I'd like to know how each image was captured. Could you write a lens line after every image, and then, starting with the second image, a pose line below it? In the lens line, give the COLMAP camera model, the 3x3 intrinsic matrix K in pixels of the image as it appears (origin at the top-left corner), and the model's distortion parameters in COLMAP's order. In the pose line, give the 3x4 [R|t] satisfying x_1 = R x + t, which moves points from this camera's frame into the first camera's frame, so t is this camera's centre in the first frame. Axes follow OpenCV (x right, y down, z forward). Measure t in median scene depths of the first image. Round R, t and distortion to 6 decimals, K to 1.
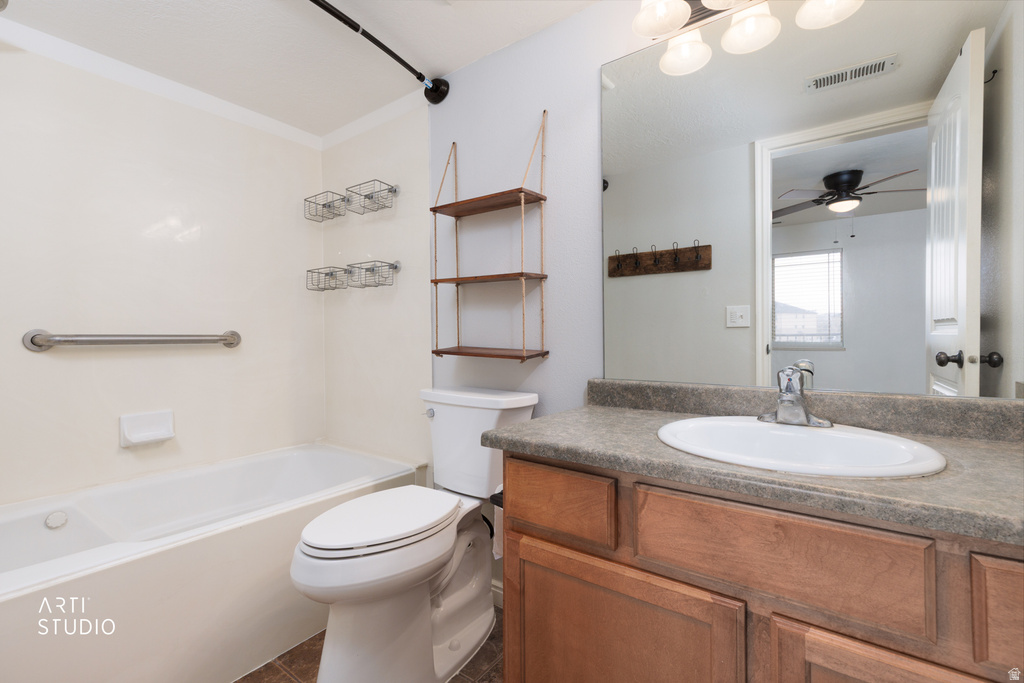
lens RADIAL K [[459.6, 0, 516.2], [0, 459.6, 340.9], [0, 0, 1]] dist [0.008977, -0.000749]
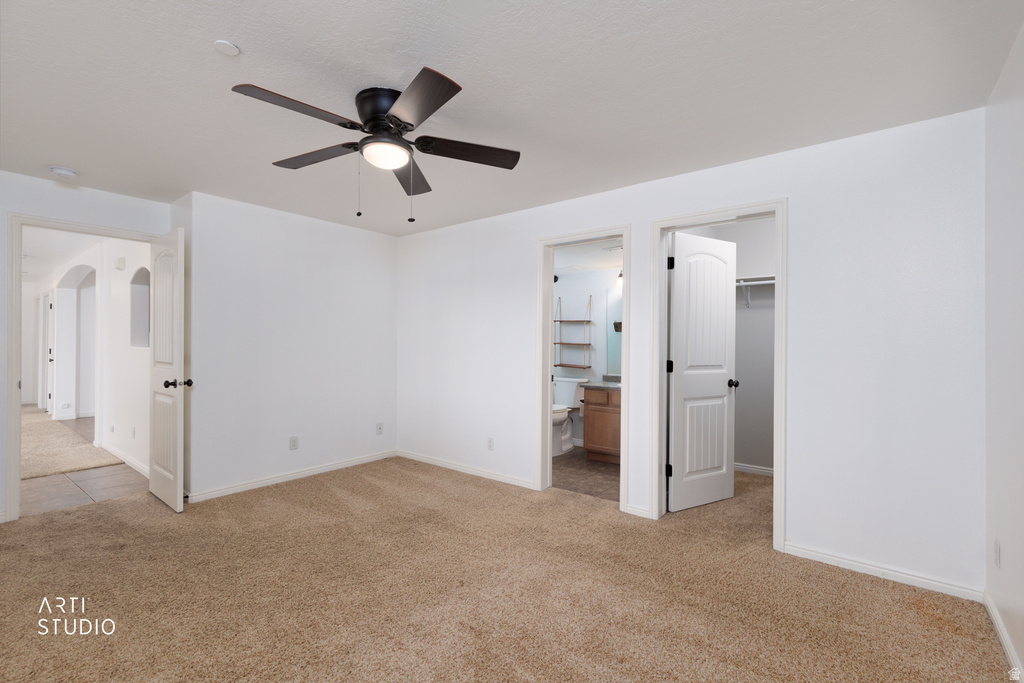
lens RADIAL K [[459.6, 0, 516.2], [0, 459.6, 340.9], [0, 0, 1]] dist [0.008977, -0.000749]
pose [[0.999538, 0.015580, -0.026082, -0.411289], [-0.016071, 0.999695, -0.018745, -0.095546], [0.025782, 0.019156, 0.999484, -2.503247]]
